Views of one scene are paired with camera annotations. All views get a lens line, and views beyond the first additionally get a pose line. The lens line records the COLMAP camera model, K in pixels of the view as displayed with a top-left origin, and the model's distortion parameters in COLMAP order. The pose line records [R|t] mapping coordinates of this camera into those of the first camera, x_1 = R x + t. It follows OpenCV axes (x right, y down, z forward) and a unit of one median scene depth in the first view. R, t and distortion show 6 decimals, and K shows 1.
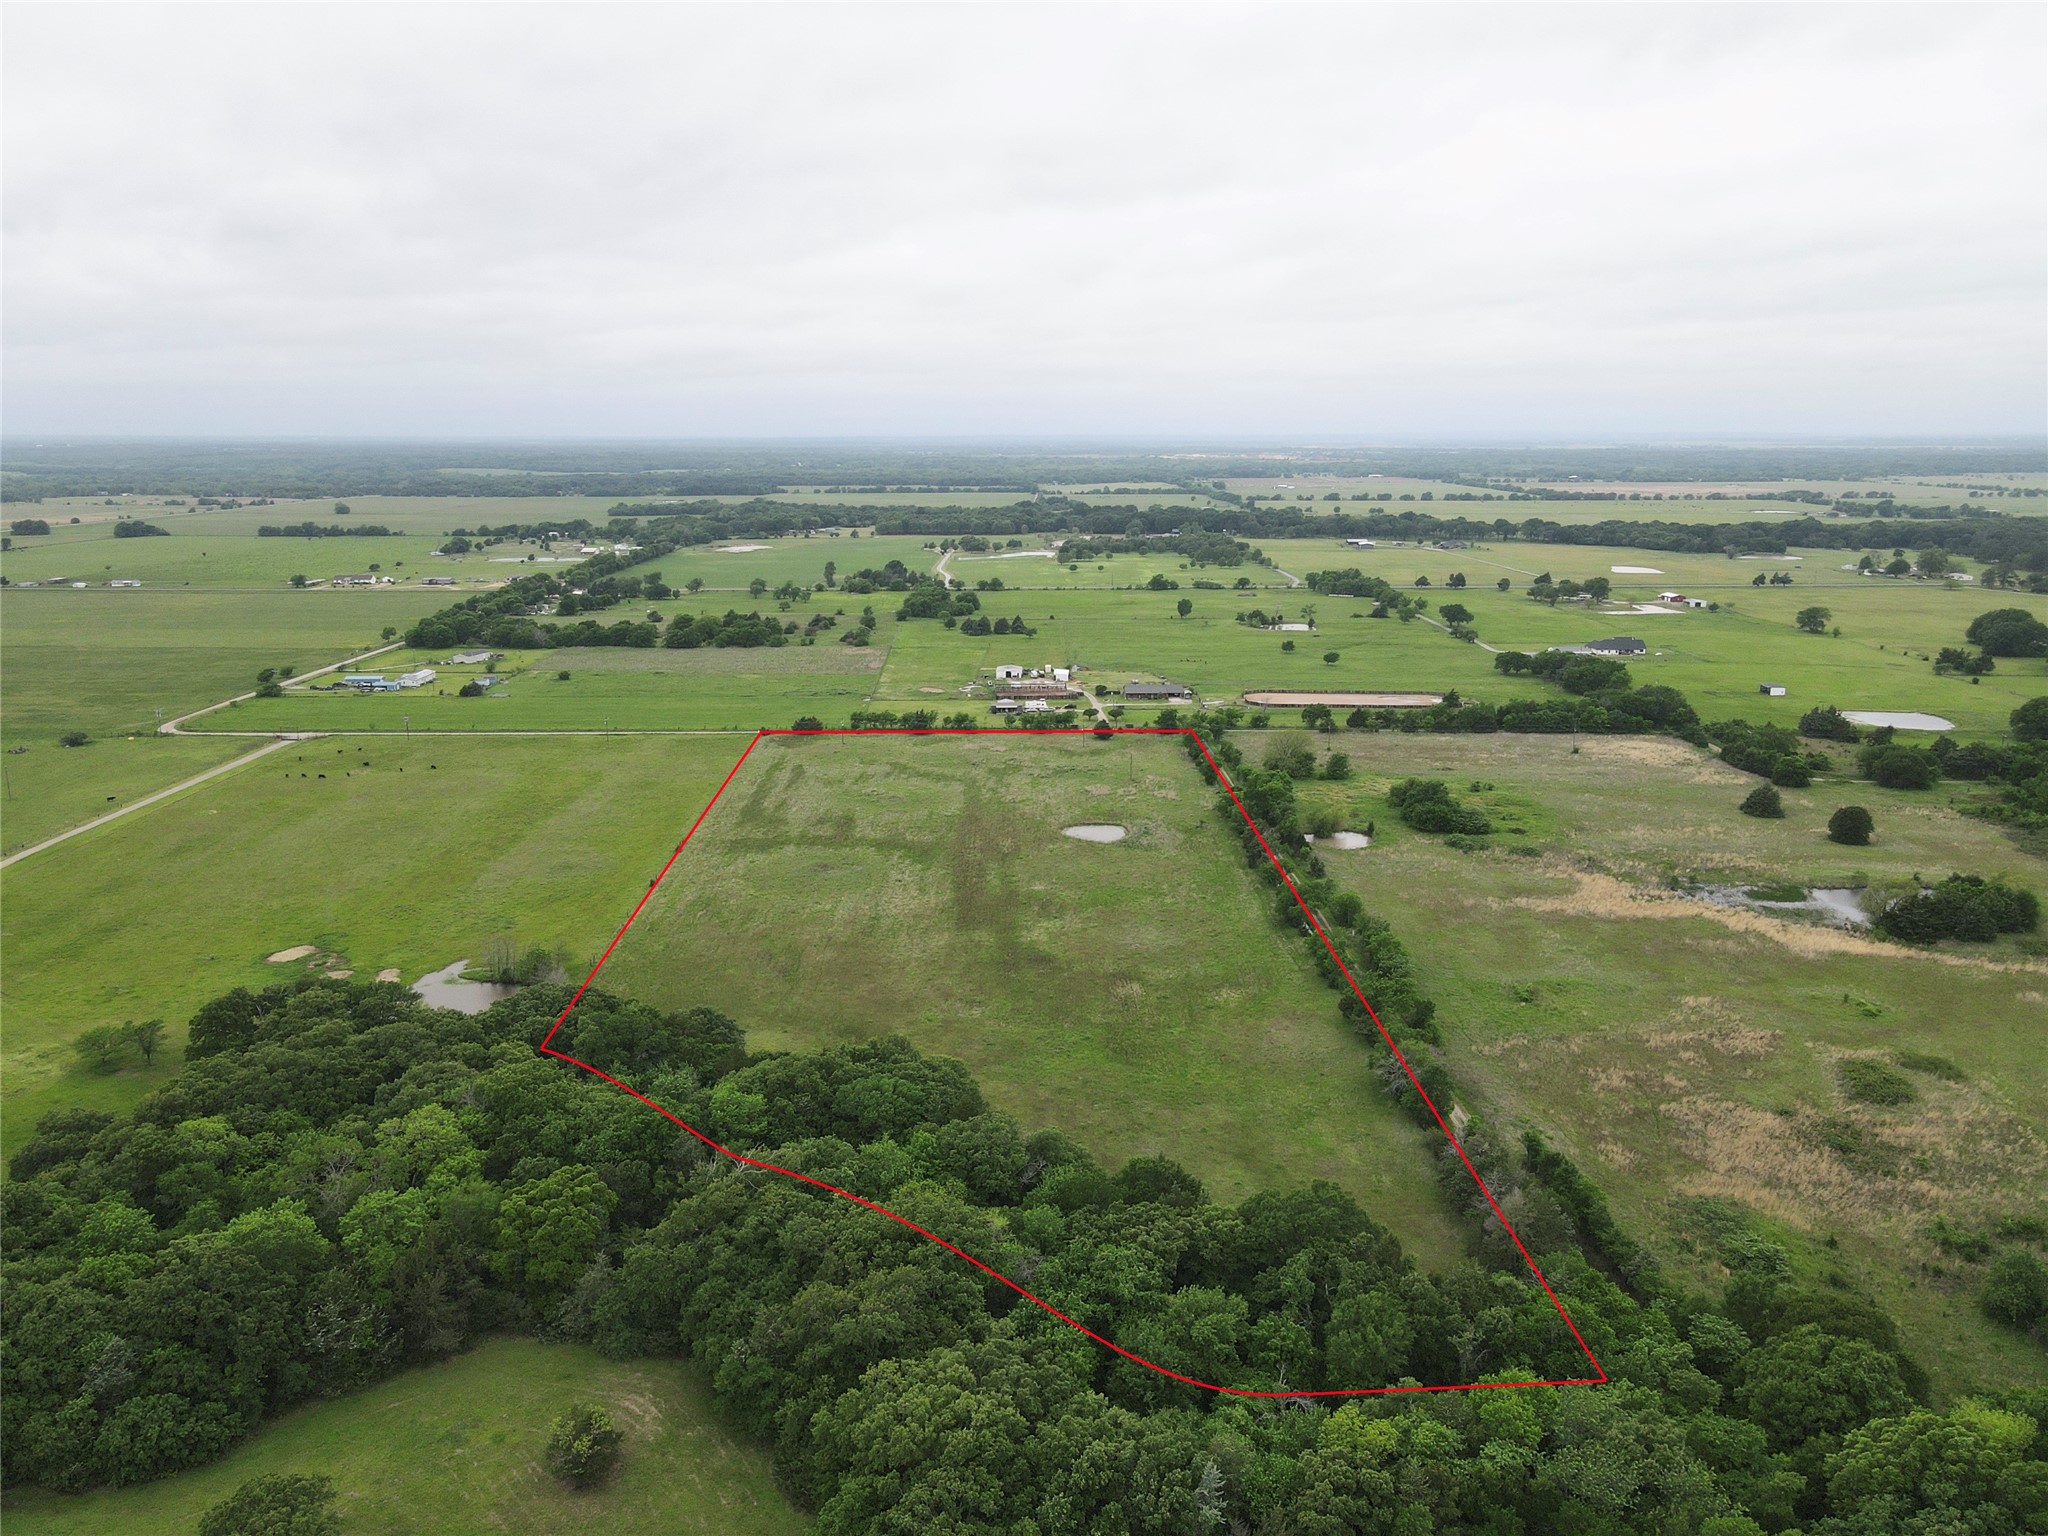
lens RADIAL K [[1528.2, 0, 983.8], [0, 1528.2, 768.0], [0, 0, 1]] dist [-0.004097, 0.004687]
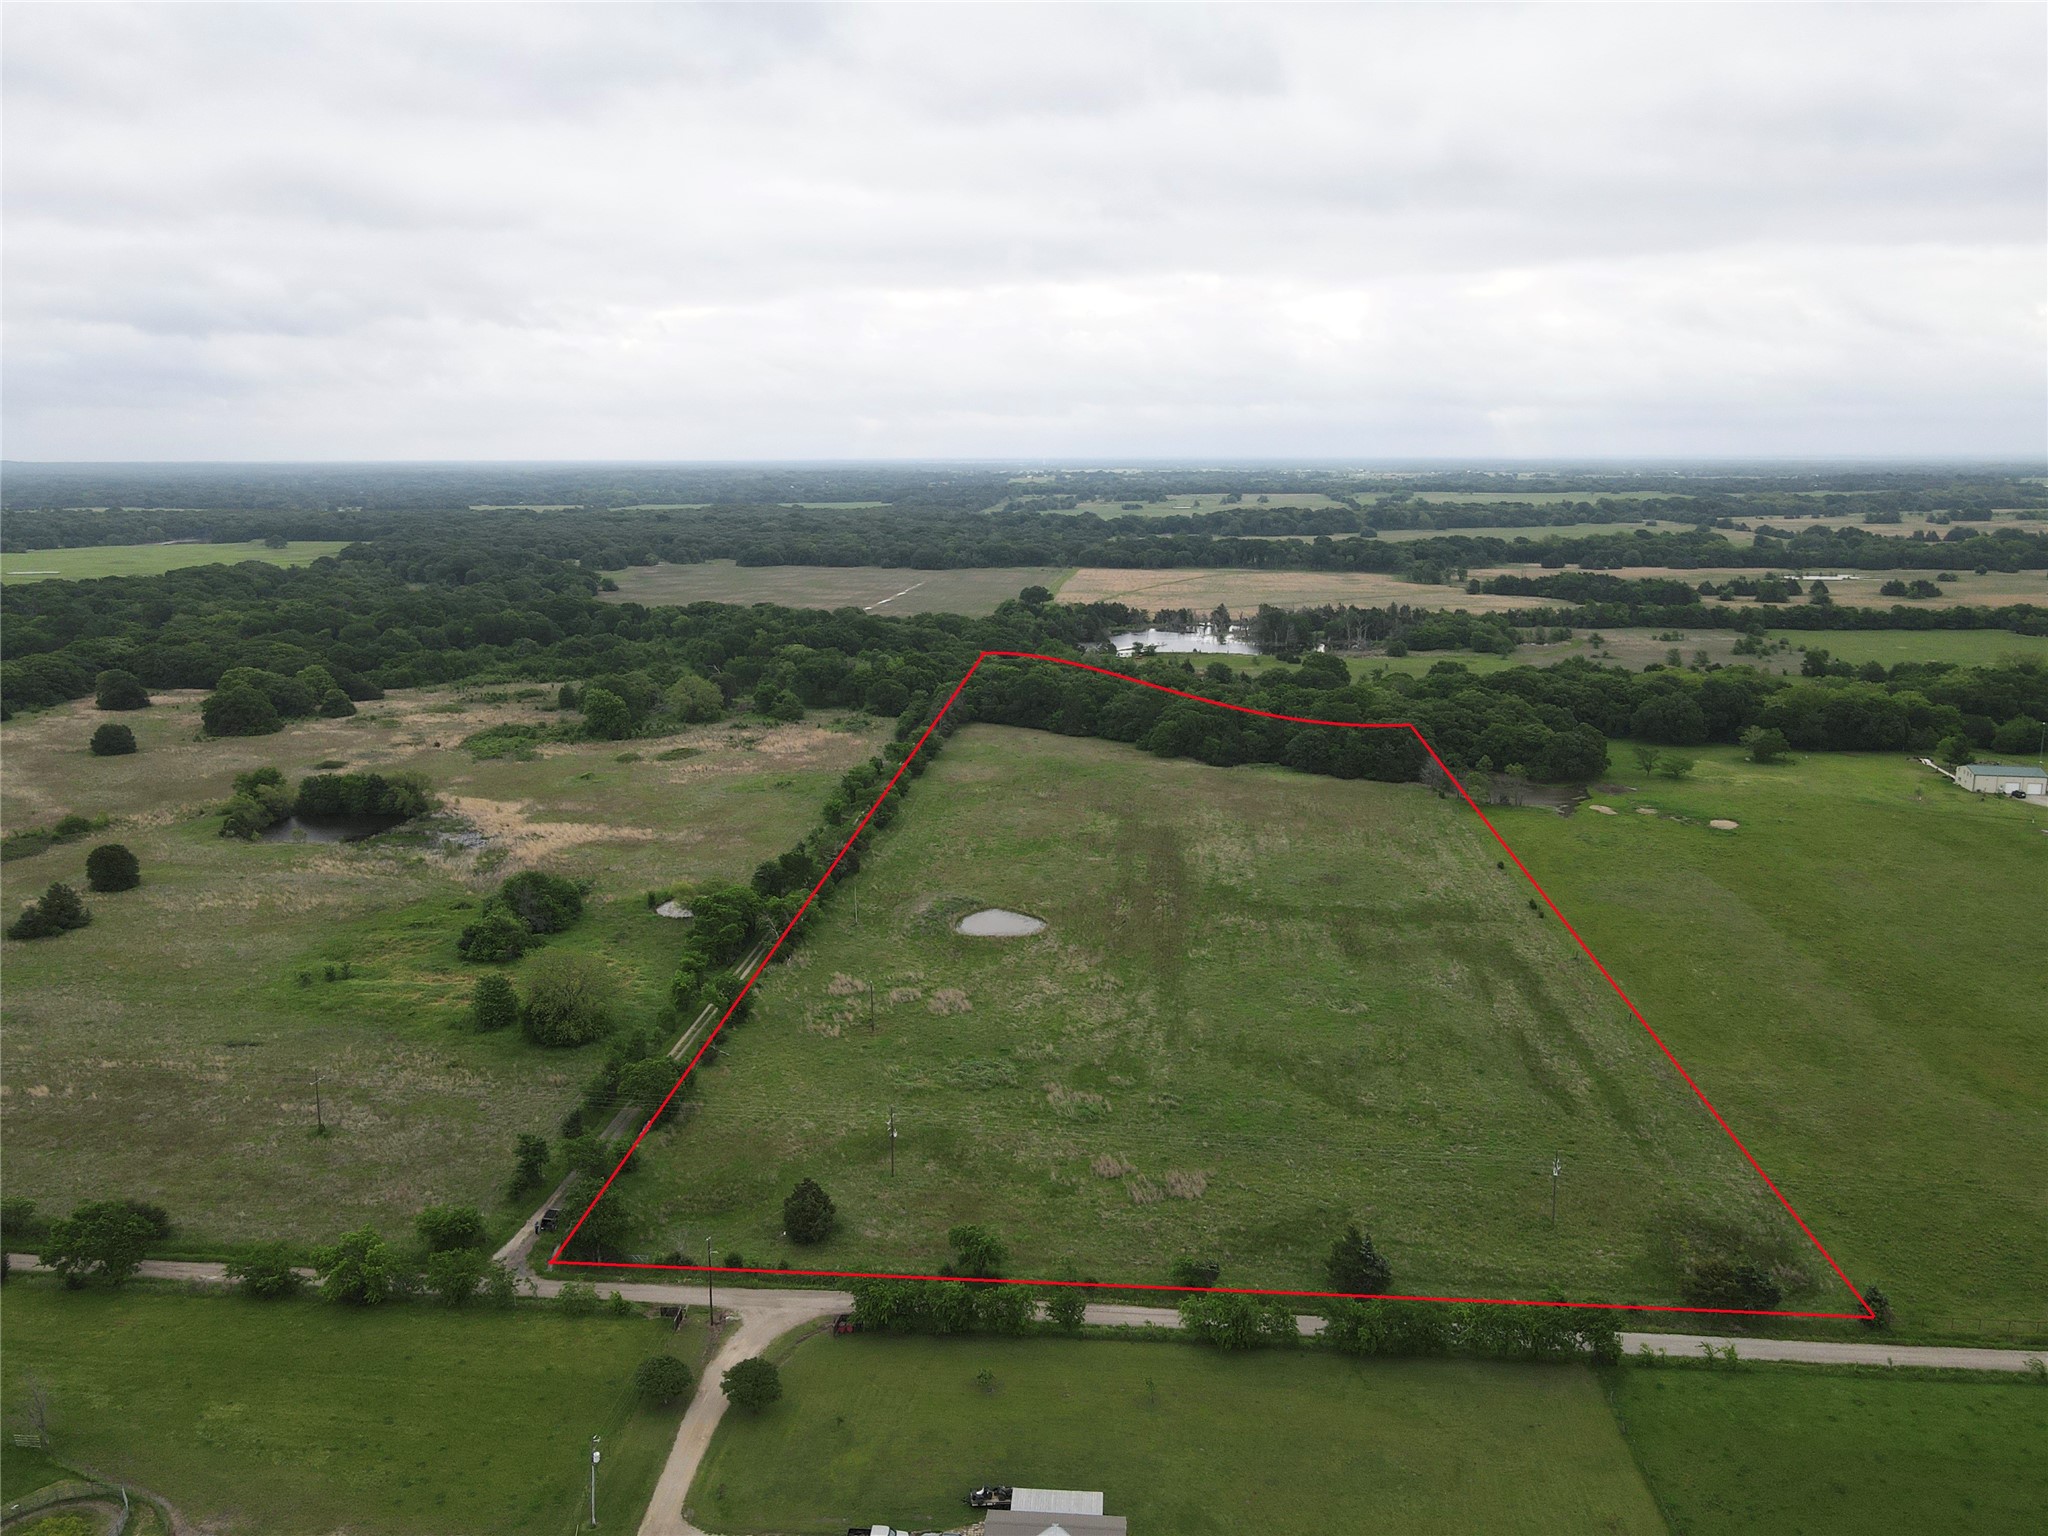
lens RADIAL K [[1528.2, 0, 983.8], [0, 1528.2, 768.0], [0, 0, 1]] dist [-0.004097, 0.004687]
pose [[-0.995115, -0.011203, 0.098084, 0.010239], [0.030563, 0.909769, 0.413988, -0.368506], [-0.093872, 0.414964, -0.904983, 1.798472]]
